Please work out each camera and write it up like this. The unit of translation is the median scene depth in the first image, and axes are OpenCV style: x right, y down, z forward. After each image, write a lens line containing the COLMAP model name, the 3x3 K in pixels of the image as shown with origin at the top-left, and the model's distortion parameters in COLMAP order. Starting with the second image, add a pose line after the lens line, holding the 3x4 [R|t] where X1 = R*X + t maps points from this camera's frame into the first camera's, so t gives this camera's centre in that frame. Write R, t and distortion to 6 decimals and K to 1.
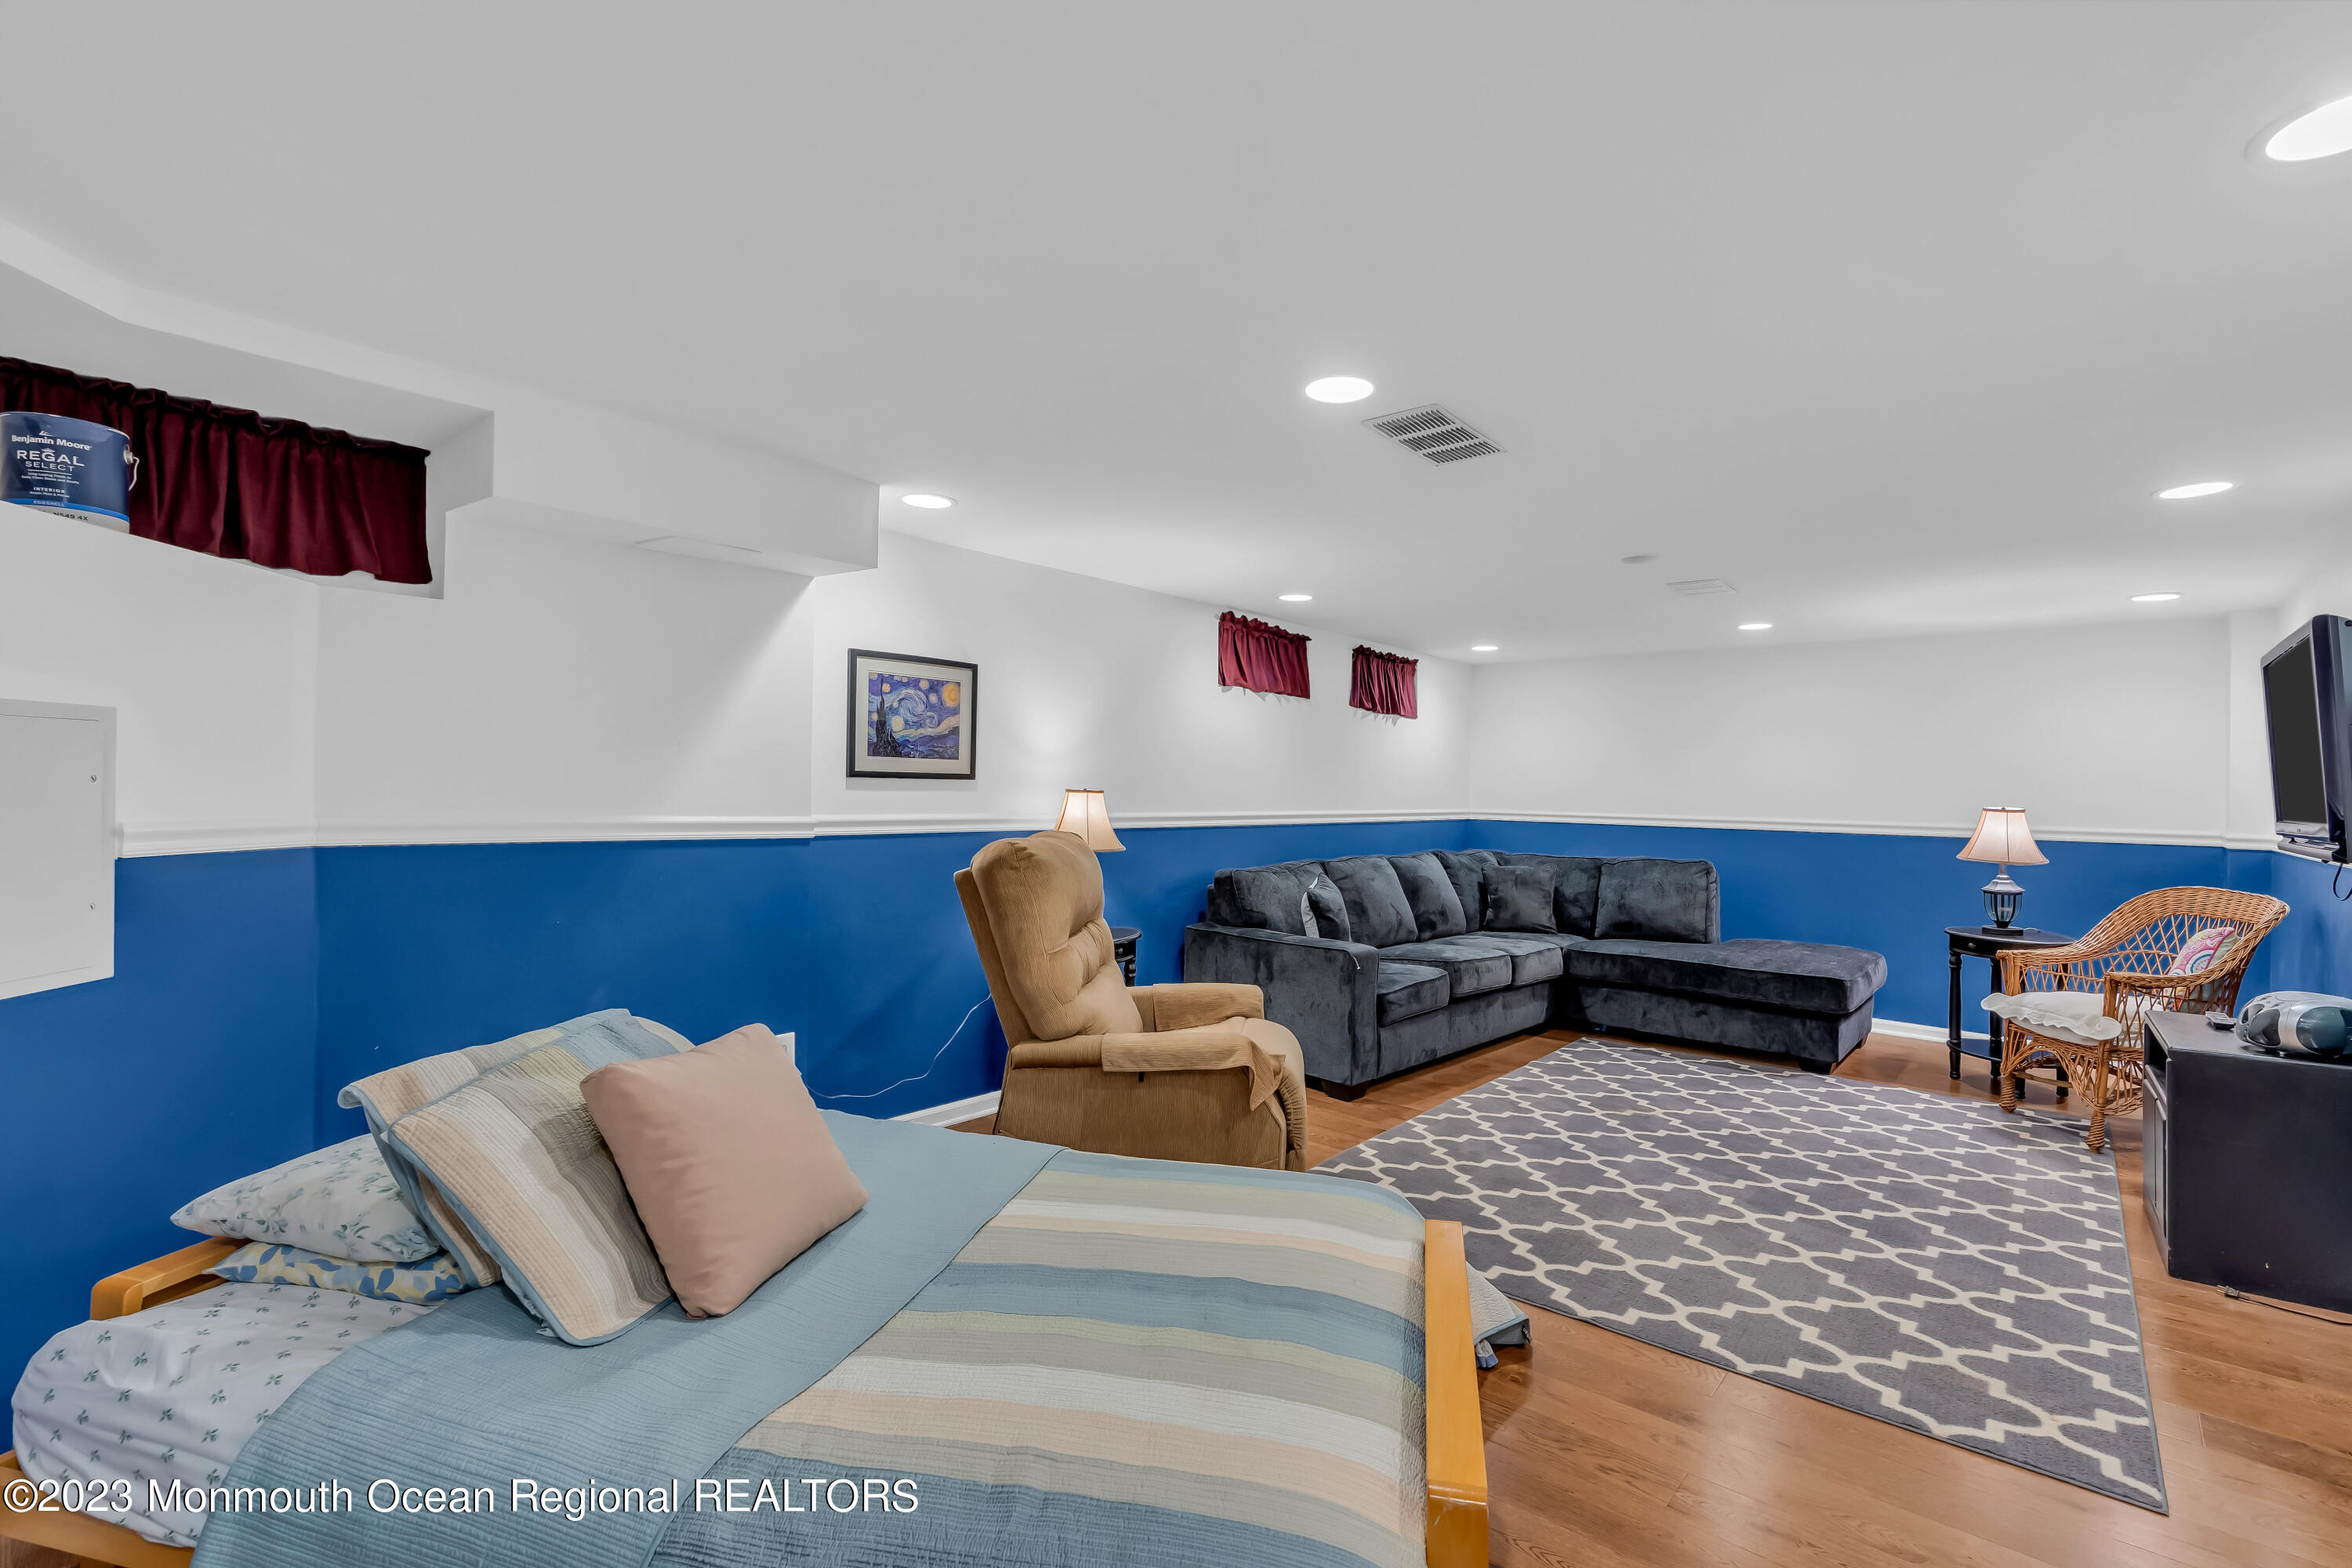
lens RADIAL K [[1077.4, 0, 1188.6], [0, 1077.4, 788.8], [0, 0, 1]] dist [-0.002703, 0.000422]
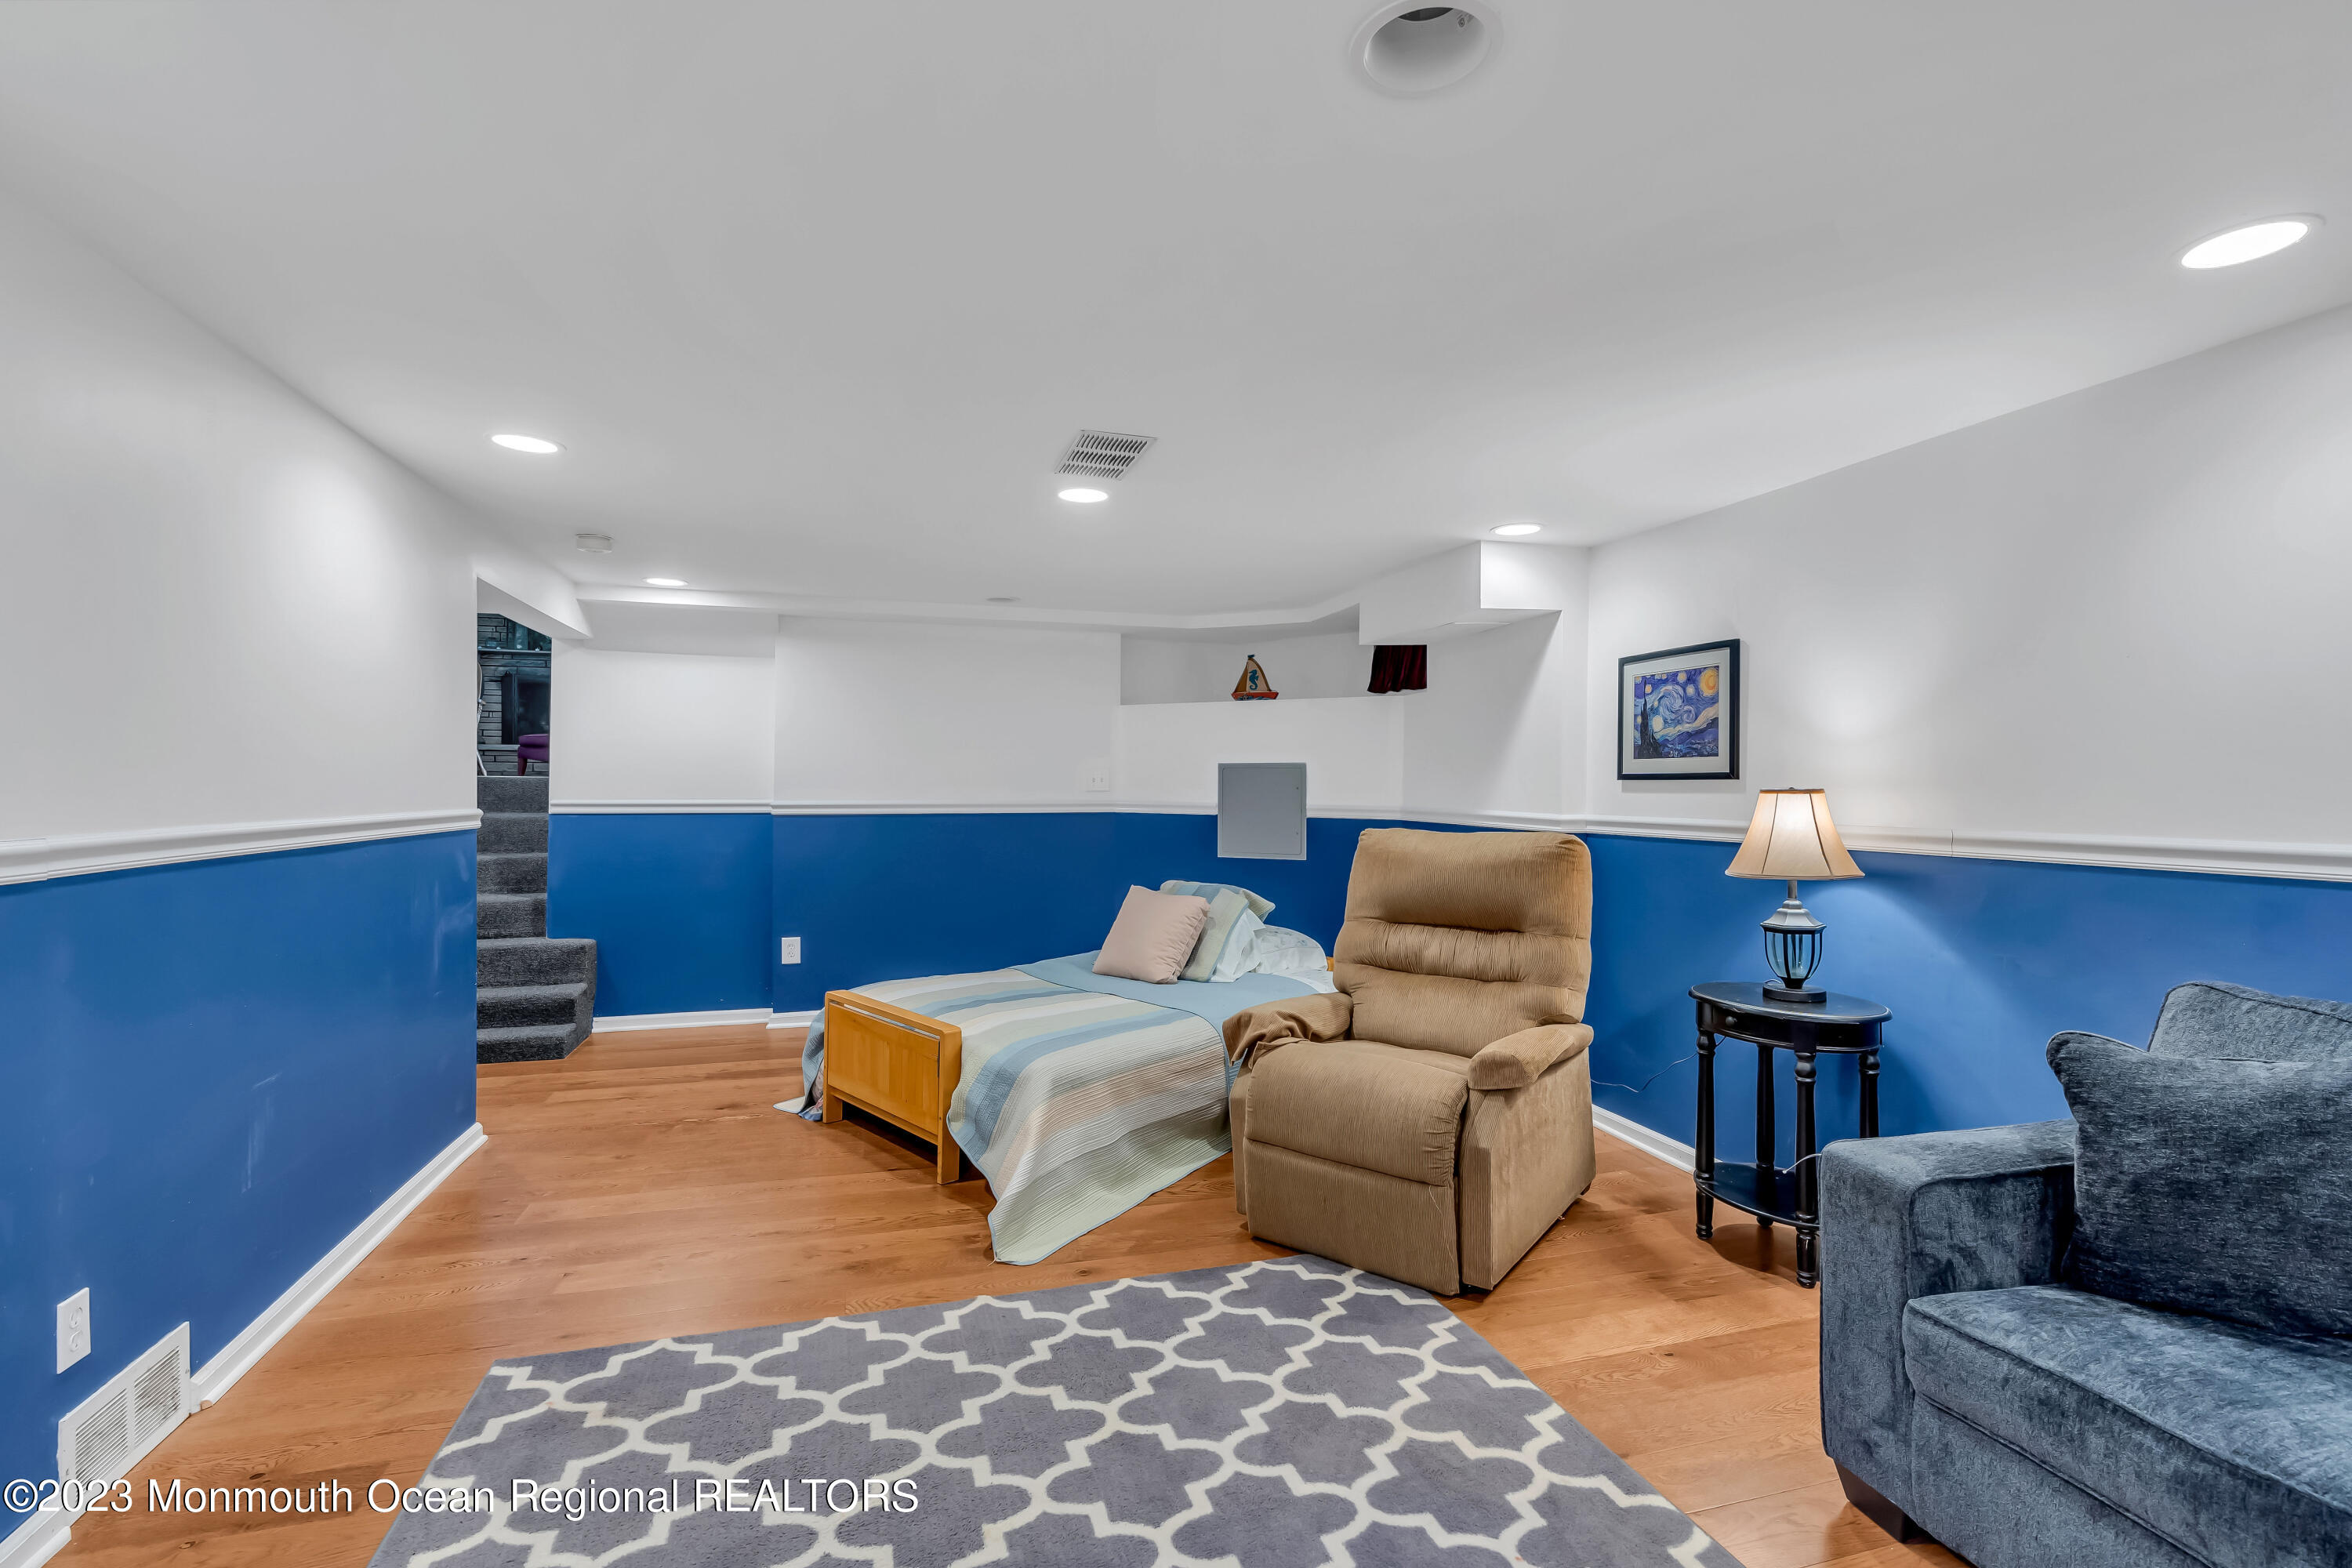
lens RADIAL K [[1050.5, 0, 1184.9], [0, 1050.5, 783.5], [0, 0, 1]] dist [-0.001234, -0.000546]
pose [[-0.539772, -0.018589, -0.841606, 0.764336], [-0.008364, 0.999825, -0.016720, 0.012933], [0.841770, -0.001986, -0.539833, 1.170825]]
